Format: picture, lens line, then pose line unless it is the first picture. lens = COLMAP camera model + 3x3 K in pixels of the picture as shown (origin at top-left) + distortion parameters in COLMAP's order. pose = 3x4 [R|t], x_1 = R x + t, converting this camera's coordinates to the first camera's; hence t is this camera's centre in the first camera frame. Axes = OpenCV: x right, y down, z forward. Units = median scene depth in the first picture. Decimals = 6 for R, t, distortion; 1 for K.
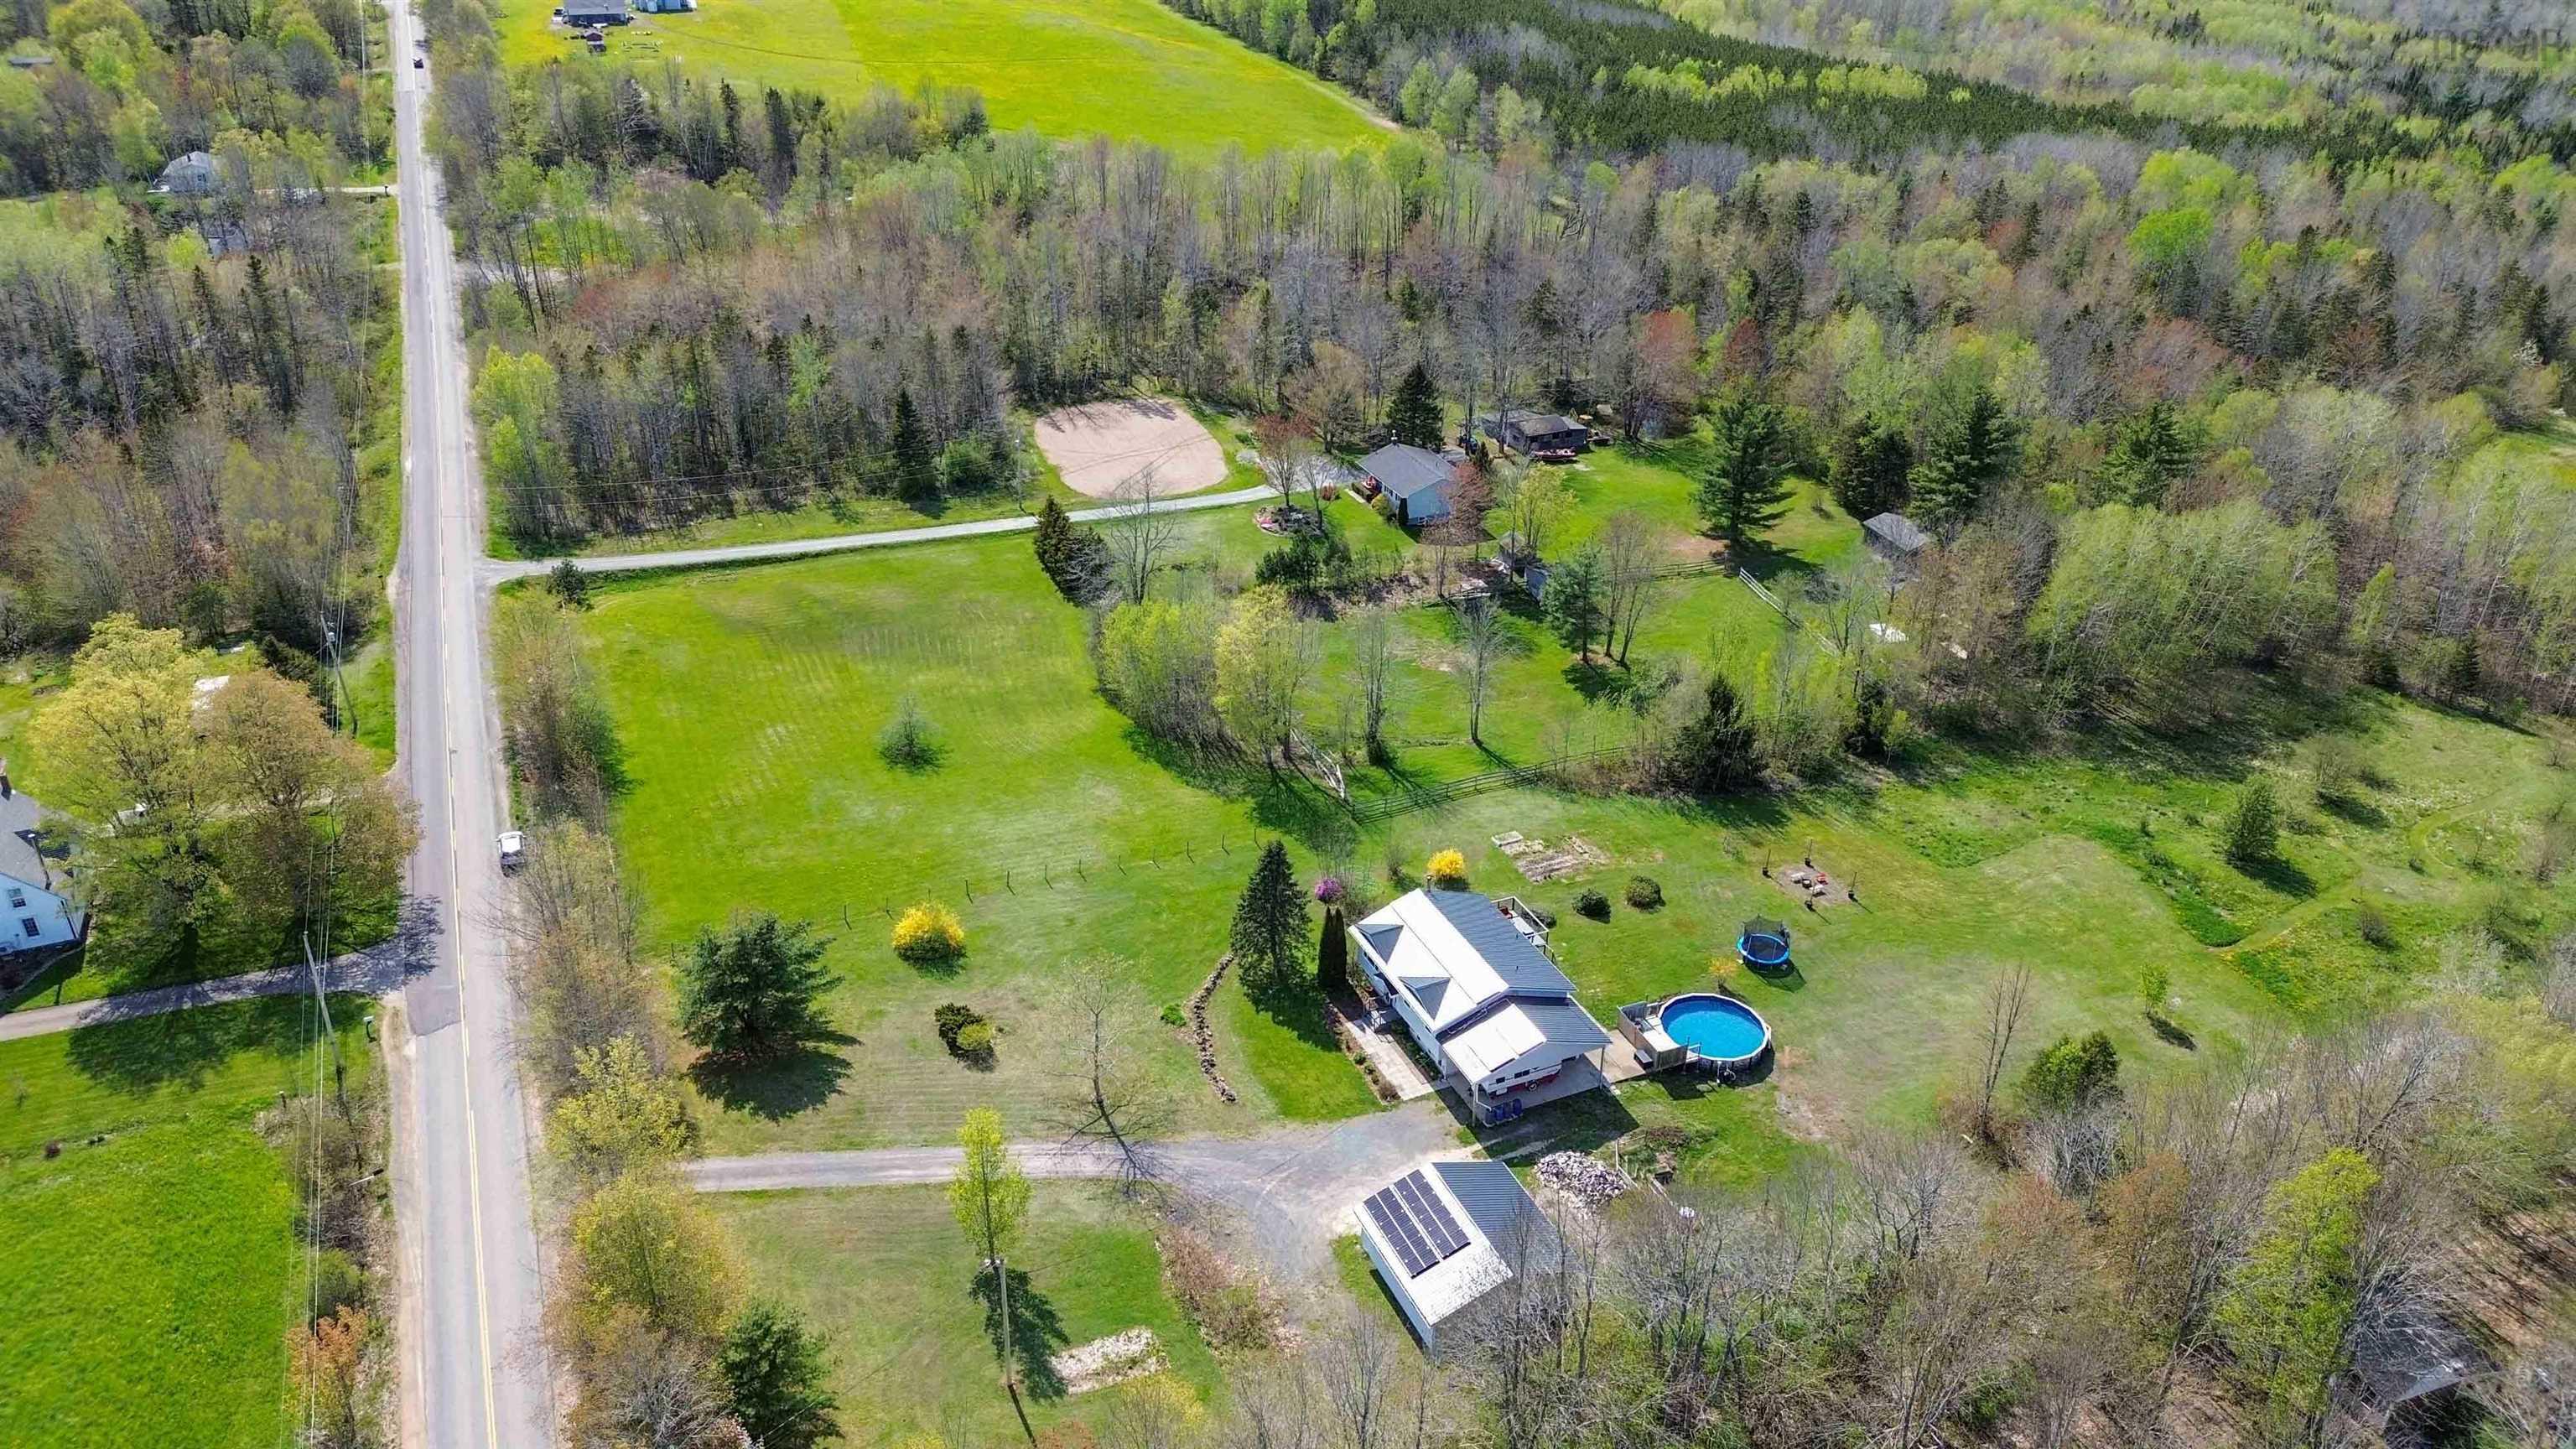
lens RADIAL K [[1803.1, 0, 1280.0], [0, 1803.1, 726.7], [0, 0, 1]] dist [0.107895, -0.126814]
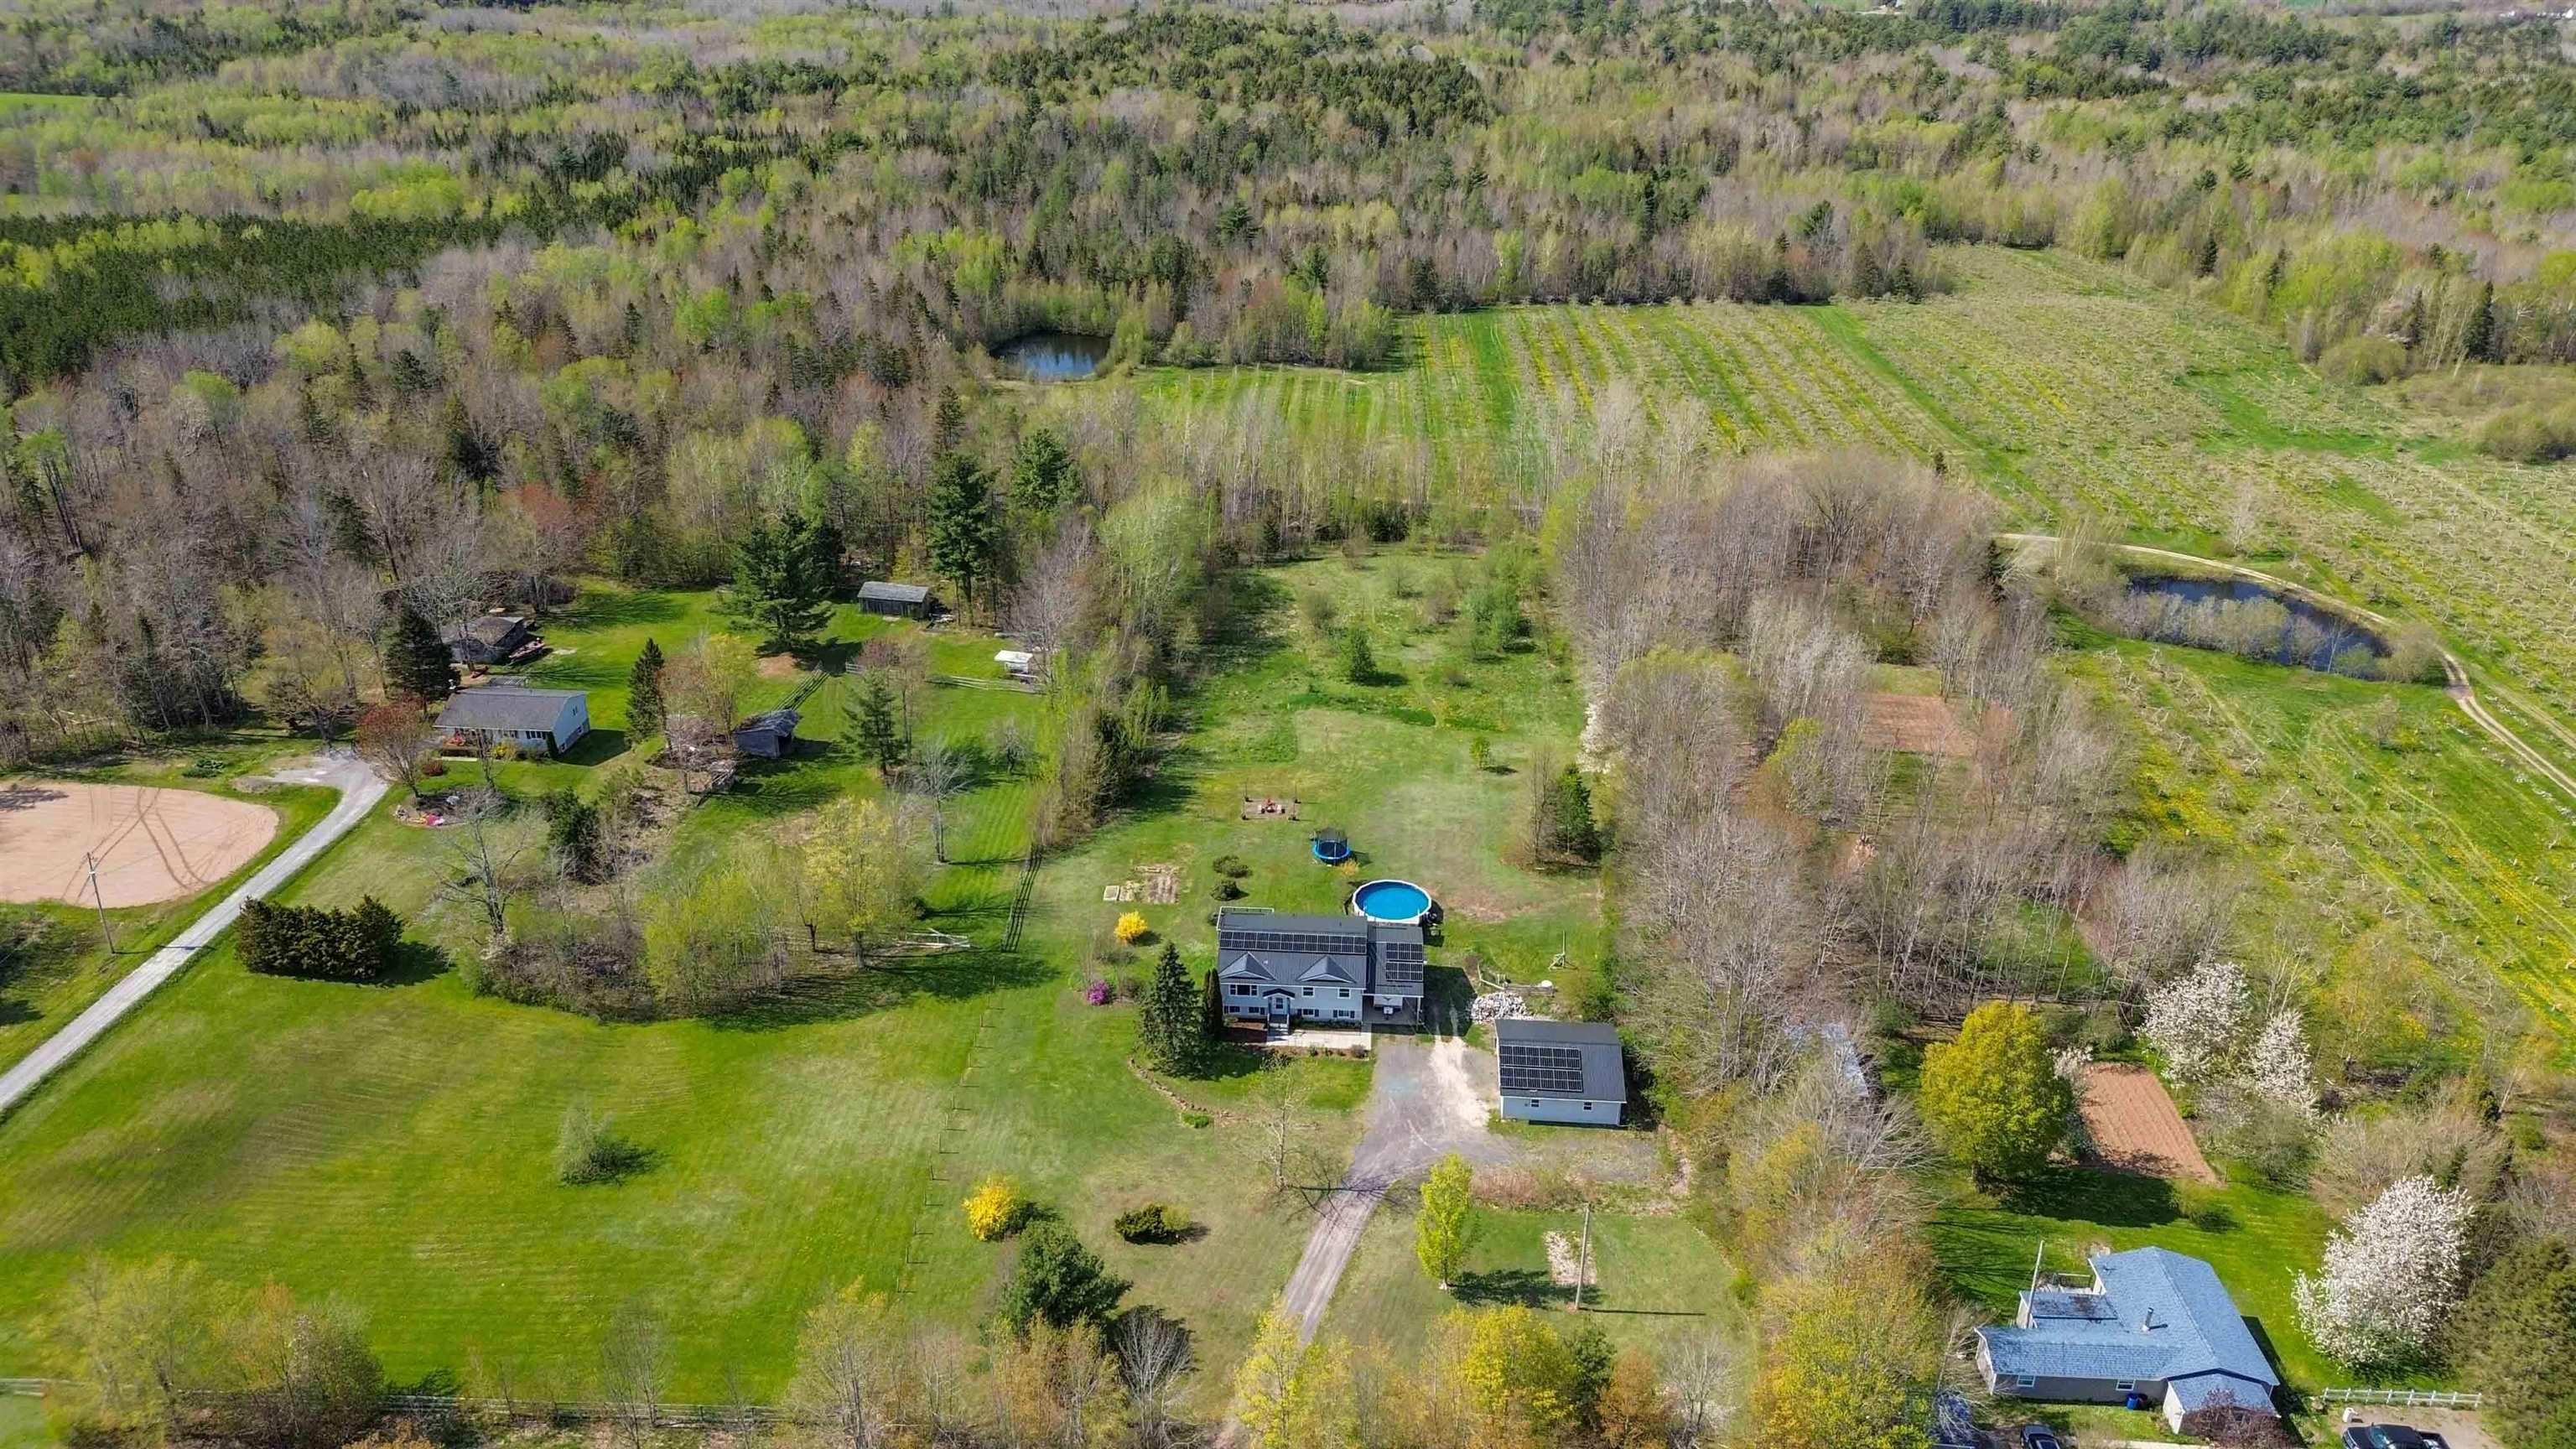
lens RADIAL K [[1812.2, 0, 1282.6], [0, 1812.2, 716.5], [0, 0, 1]] dist [0.098056, -0.120876]
pose [[0.458769, -0.393247, 0.796799, -0.658270], [0.418367, 0.886714, 0.196742, -0.207141], [-0.783901, 0.243095, 0.571318, 0.194633]]
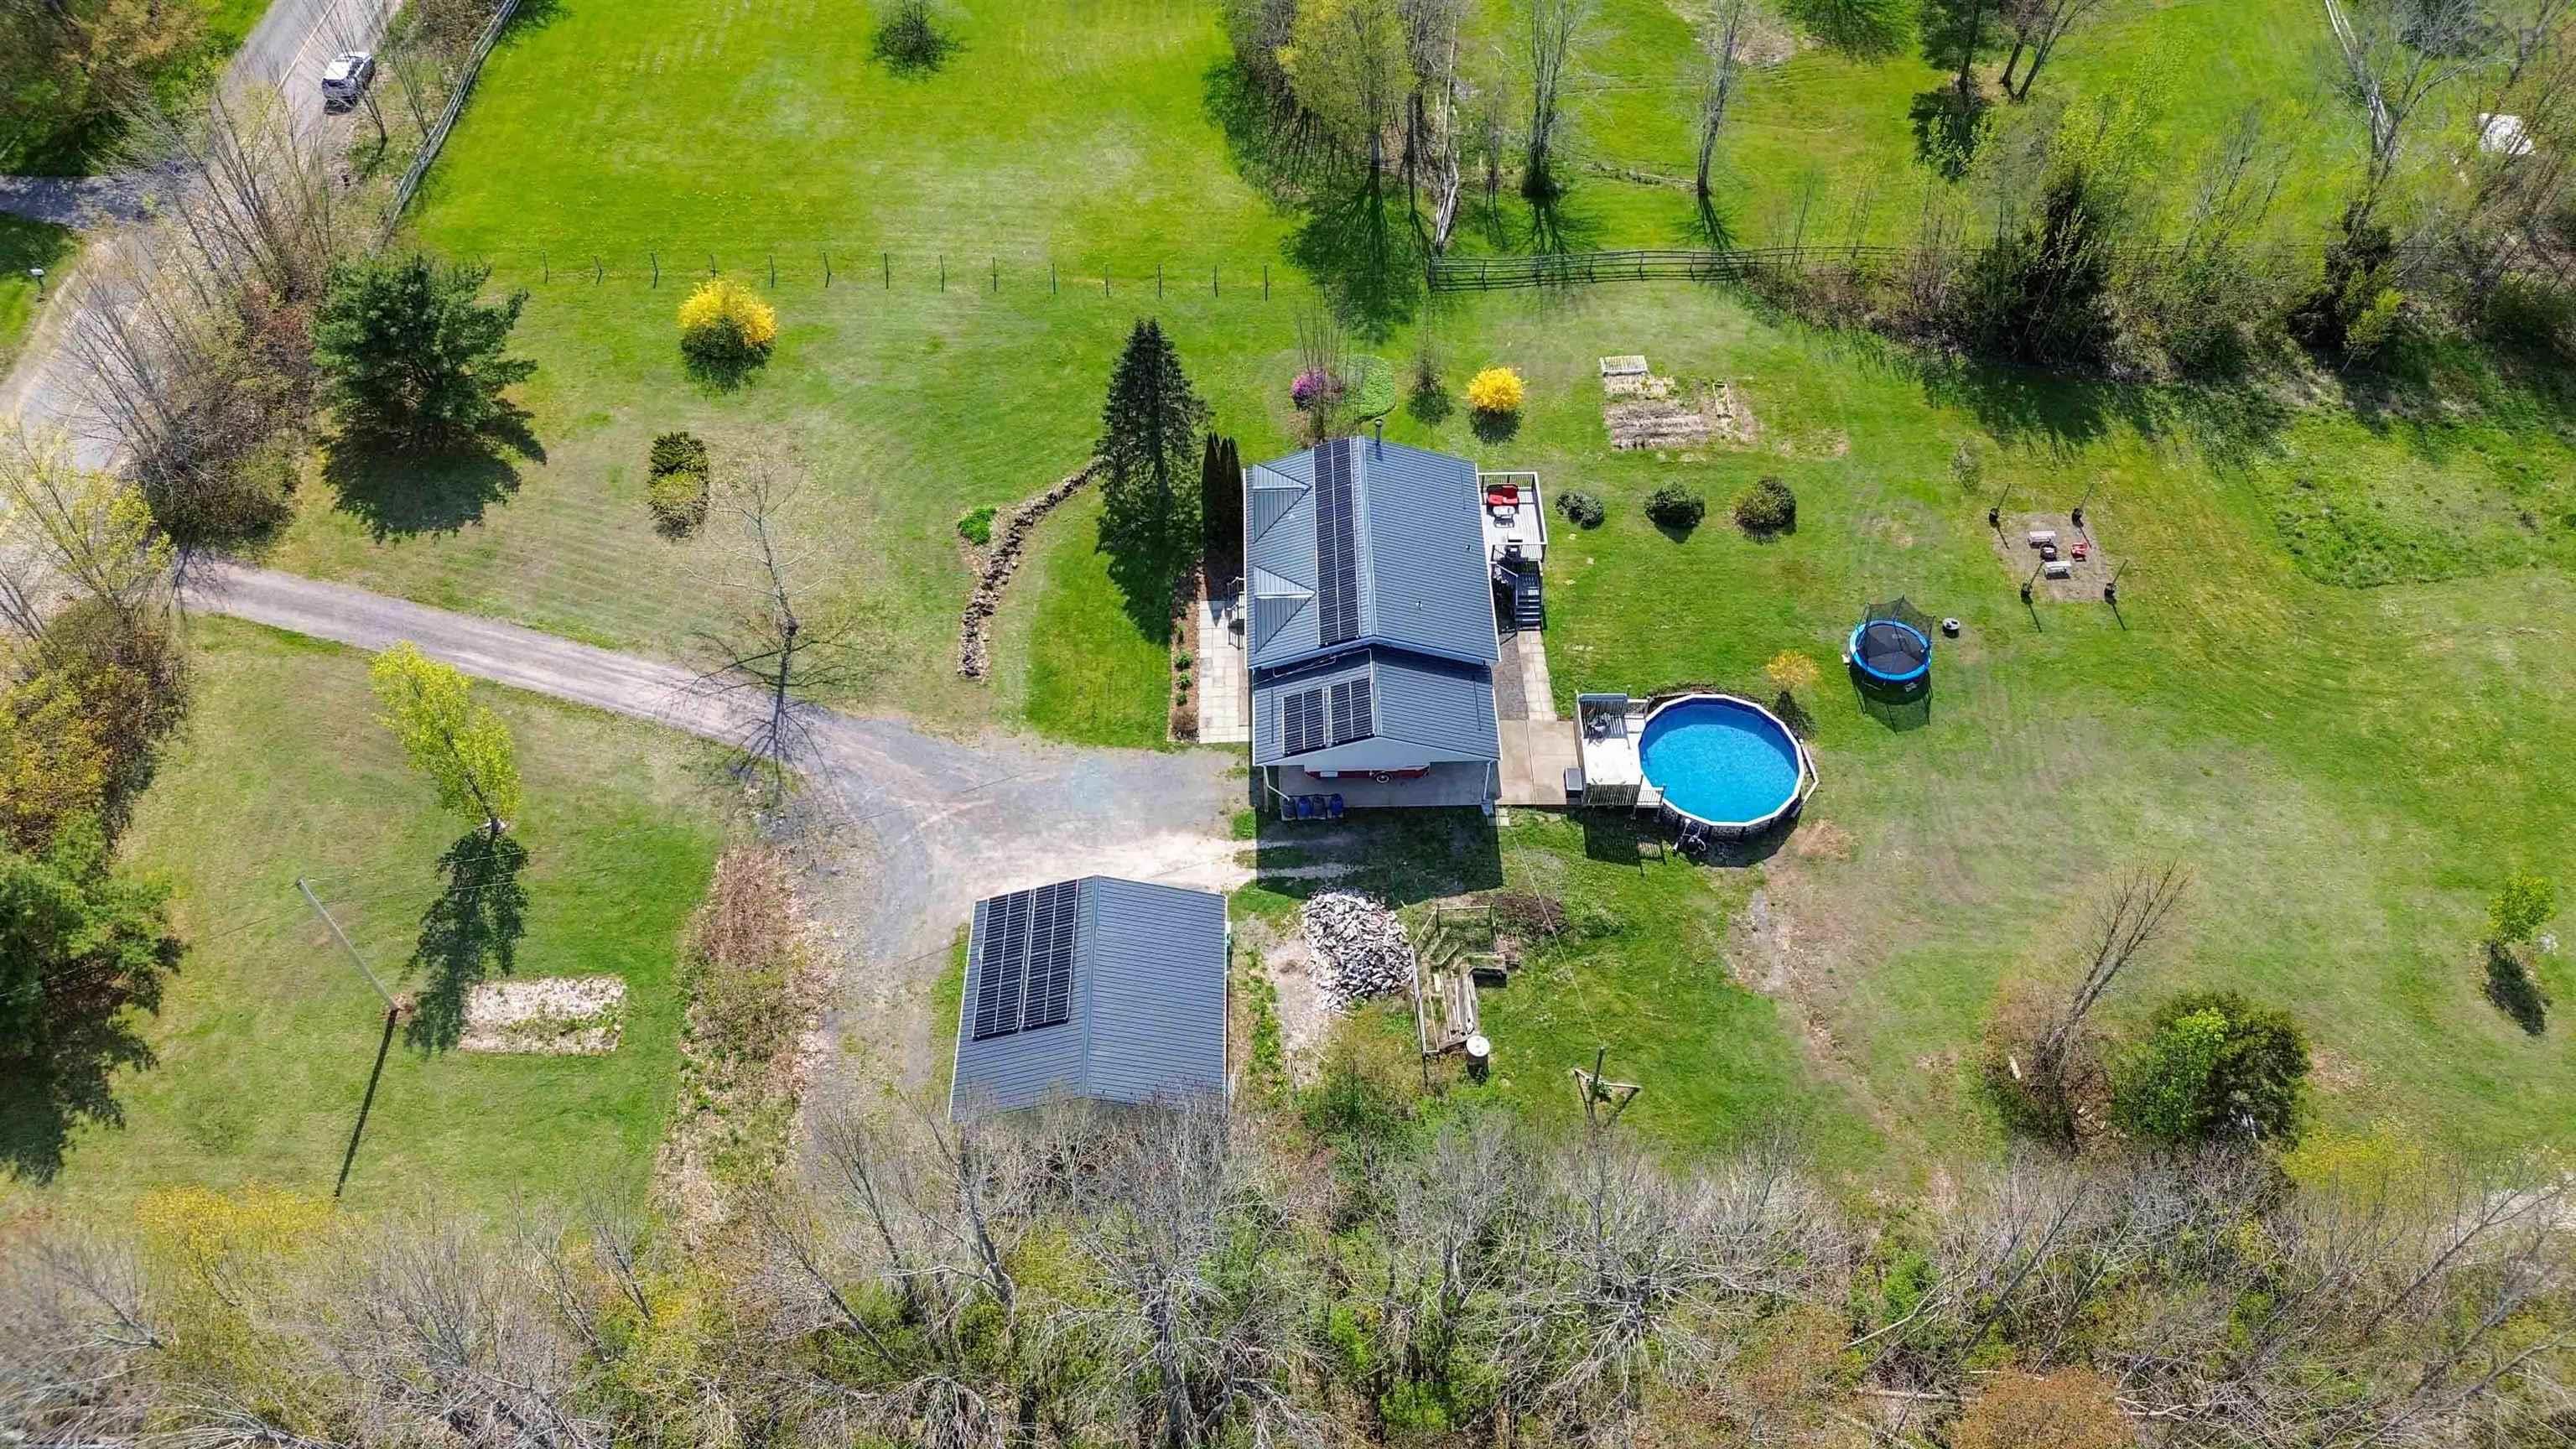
lens RADIAL K [[1812.2, 0, 1282.6], [0, 1812.2, 716.5], [0, 0, 1]] dist [0.098056, -0.120876]
pose [[0.921349, 0.290278, -0.258563, 0.202881], [-0.170728, 0.899713, 0.401706, -0.063166], [0.349239, -0.325967, 0.878509, 0.304012]]
